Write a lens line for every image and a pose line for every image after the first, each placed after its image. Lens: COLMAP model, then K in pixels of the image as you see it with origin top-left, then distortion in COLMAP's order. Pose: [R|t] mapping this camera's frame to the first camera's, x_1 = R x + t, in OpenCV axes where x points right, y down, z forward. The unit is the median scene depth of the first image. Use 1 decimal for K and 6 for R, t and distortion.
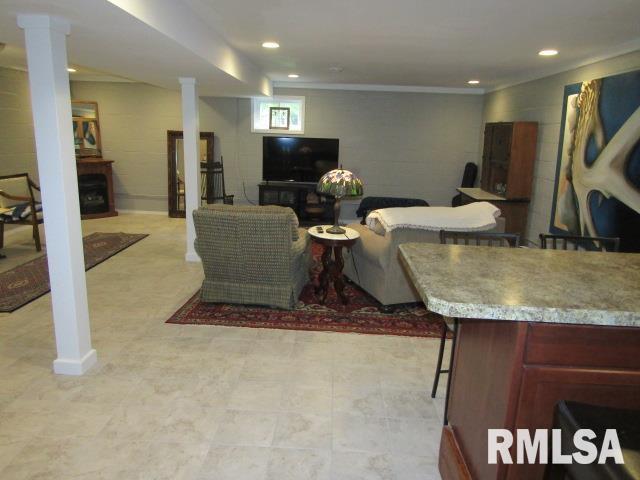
lens RADIAL K [[457.4, 0, 320.7], [0, 457.4, 241.3], [0, 0, 1]] dist [-0.006995, 0.002064]
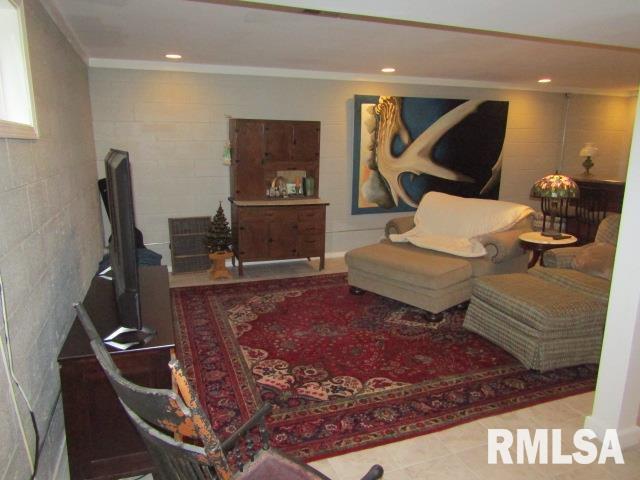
lens RADIAL K [[457.4, 0, 321.2], [0, 457.4, 238.0], [0, 0, 1]] dist [-0.006995, 0.002064]
pose [[-0.385587, -0.228377, 0.893961, -0.671840], [0.188923, 0.928814, 0.318768, -0.430616], [-0.903123, 0.291803, -0.314993, 1.738155]]
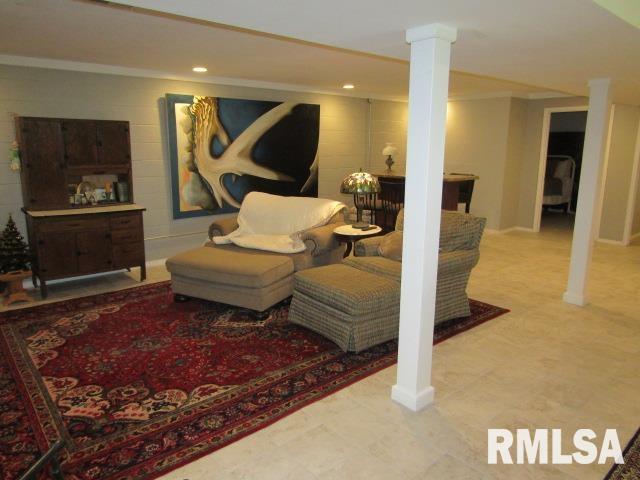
lens RADIAL K [[457.4, 0, 319.6], [0, 457.4, 237.5], [0, 0, 1]] dist [-0.006995, 0.002064]
pose [[-0.684636, -0.184527, 0.705141, -0.685235], [0.137256, 0.917478, 0.373357, -0.424200], [-0.715845, 0.352399, -0.602811, 1.710301]]
